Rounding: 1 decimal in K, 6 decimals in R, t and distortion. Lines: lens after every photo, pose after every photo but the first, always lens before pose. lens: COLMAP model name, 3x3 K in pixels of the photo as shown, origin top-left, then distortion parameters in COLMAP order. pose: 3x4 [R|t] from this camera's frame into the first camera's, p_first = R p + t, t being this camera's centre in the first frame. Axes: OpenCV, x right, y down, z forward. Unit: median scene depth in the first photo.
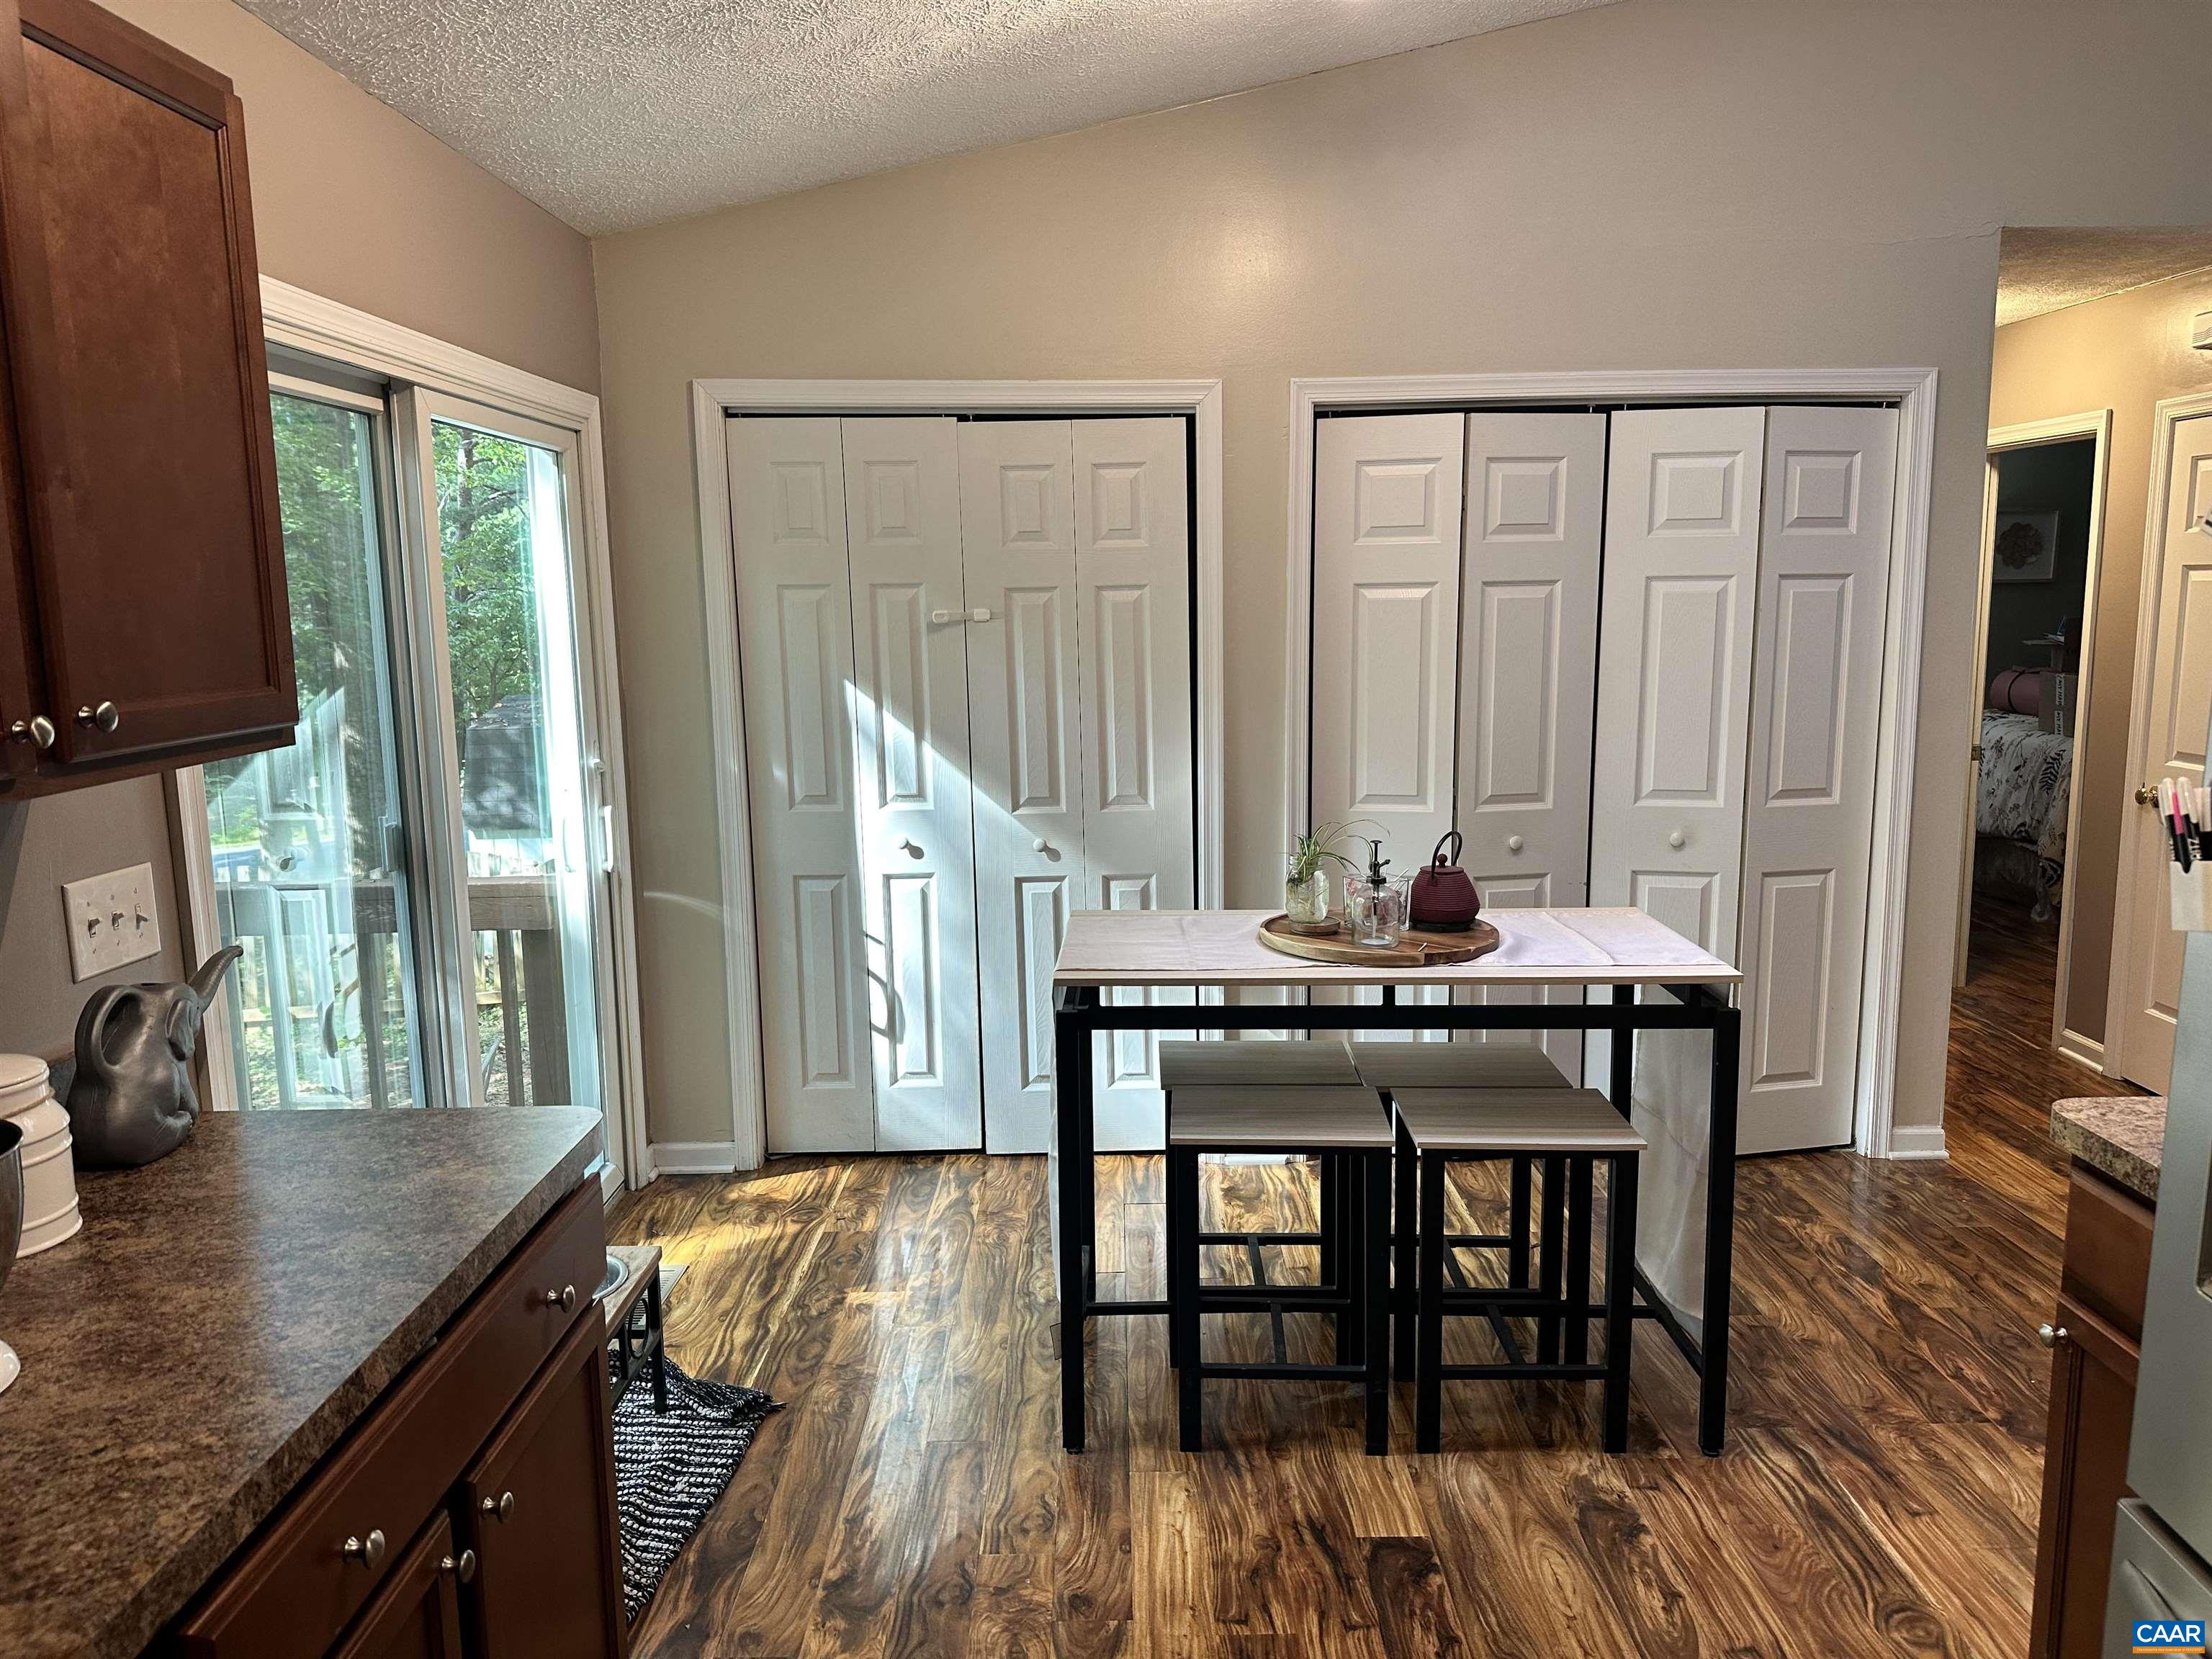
lens RADIAL K [[1584.2, 0, 1123.3], [0, 1584.2, 826.0], [0, 0, 1]] dist [0.030550, -0.029889]
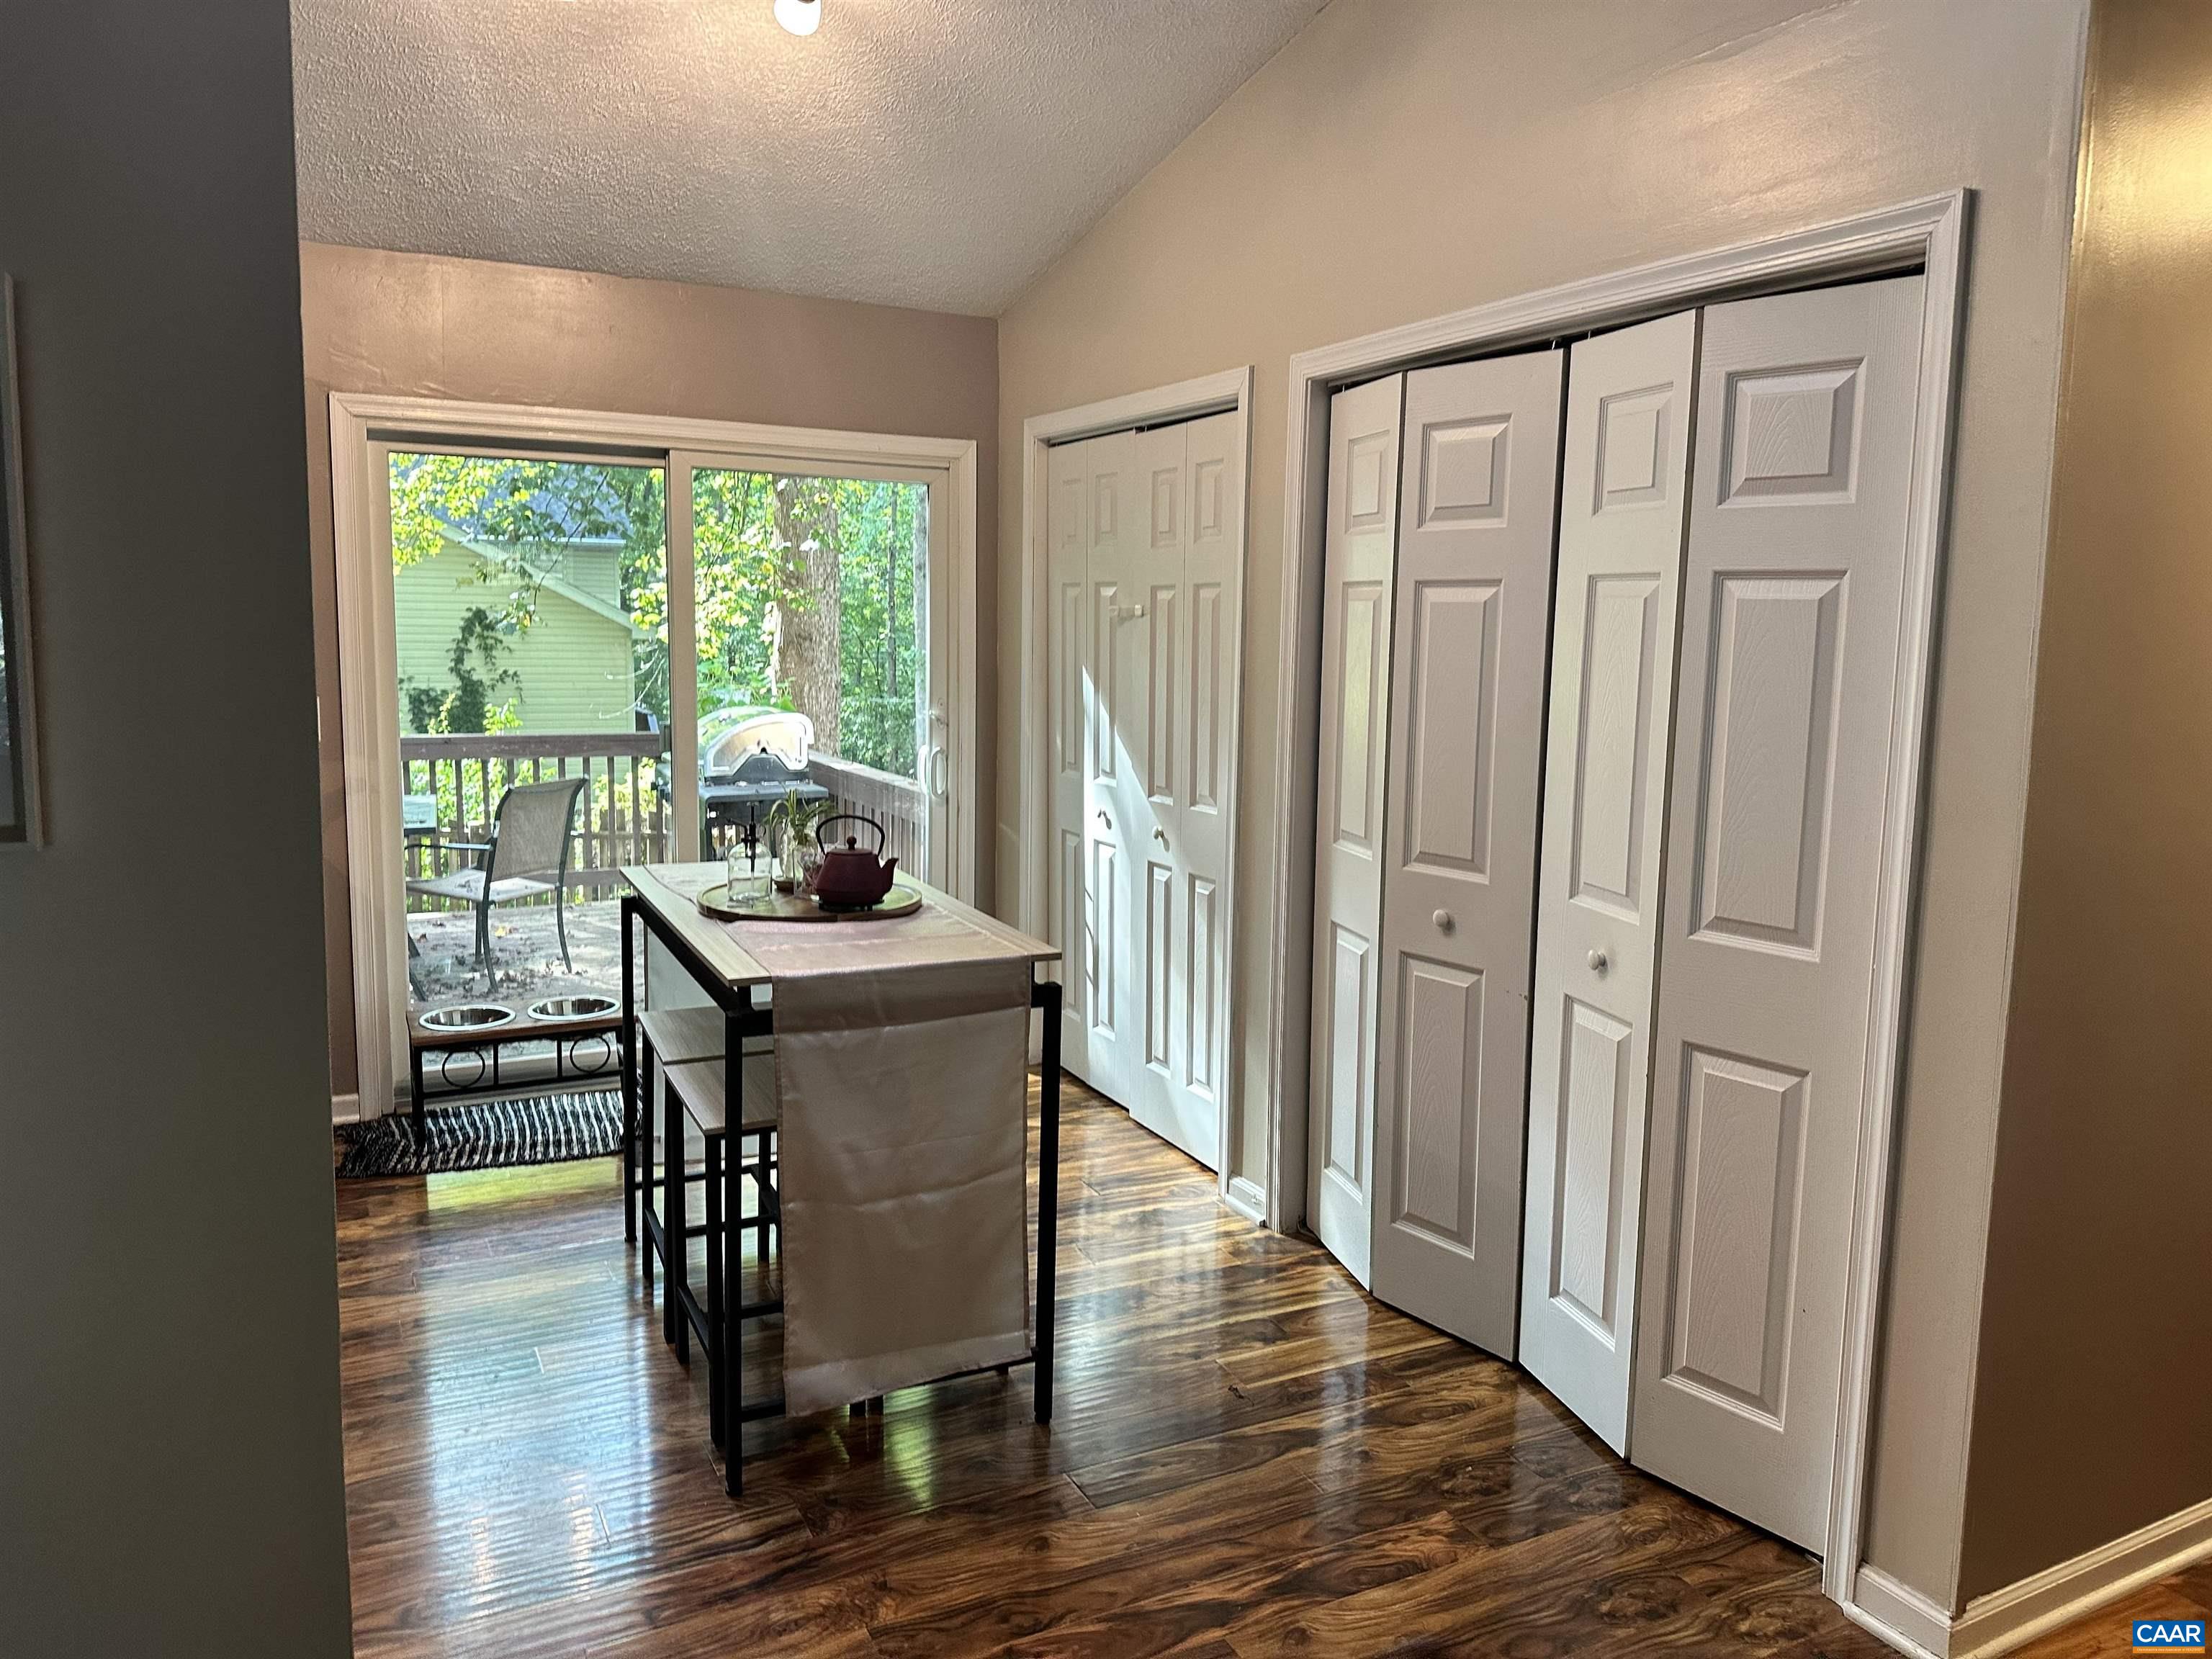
lens RADIAL K [[1584.2, 0, 1123.3], [0, 1584.2, 826.0], [0, 0, 1]] dist [0.030550, -0.029889]
pose [[0.434033, 0.138850, -0.890133, 0.868617], [-0.156865, 0.984606, 0.077099, -0.069905], [0.887135, 0.106167, 0.449132, 0.514985]]
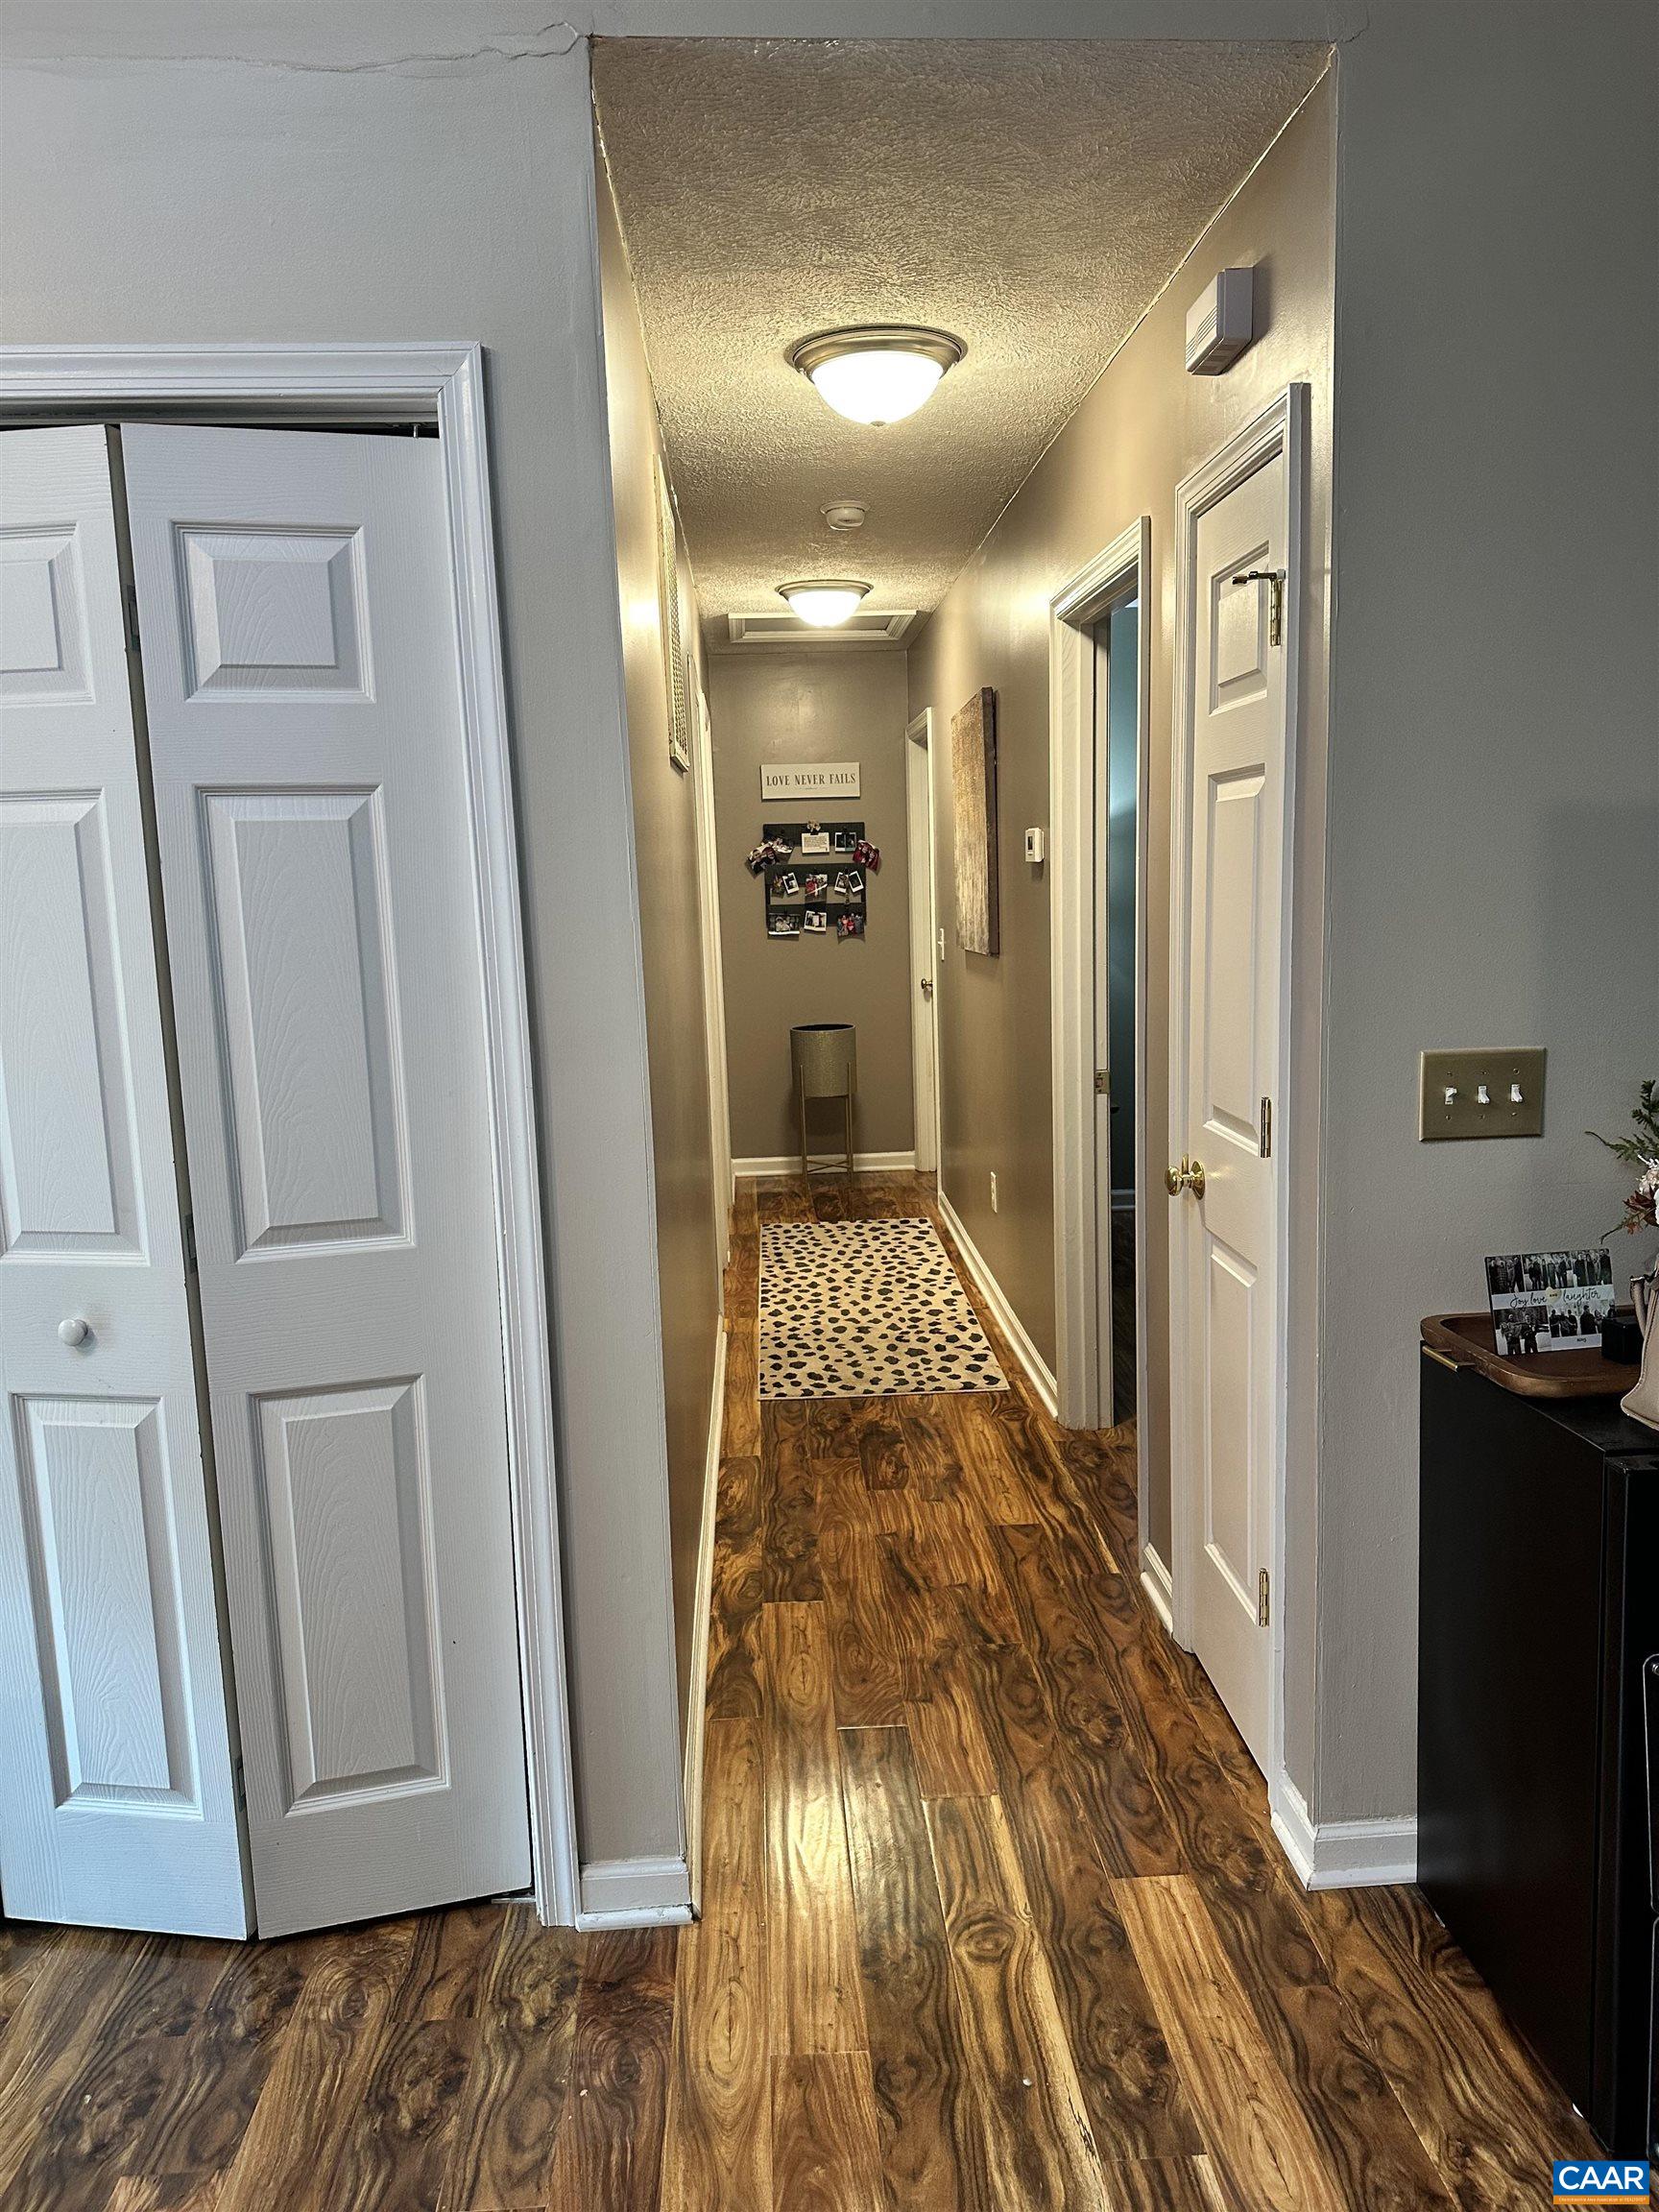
lens RADIAL K [[1584.2, 0, 829.5], [0, 1584.2, 1106.0], [0, 0, 1]] dist [0.030550, -0.029889]
pose [[0.999252, -0.020388, 0.032870, 0.574863], [0.019971, 0.999716, 0.012975, -0.063711], [-0.033125, -0.012308, 0.999375, 0.508596]]
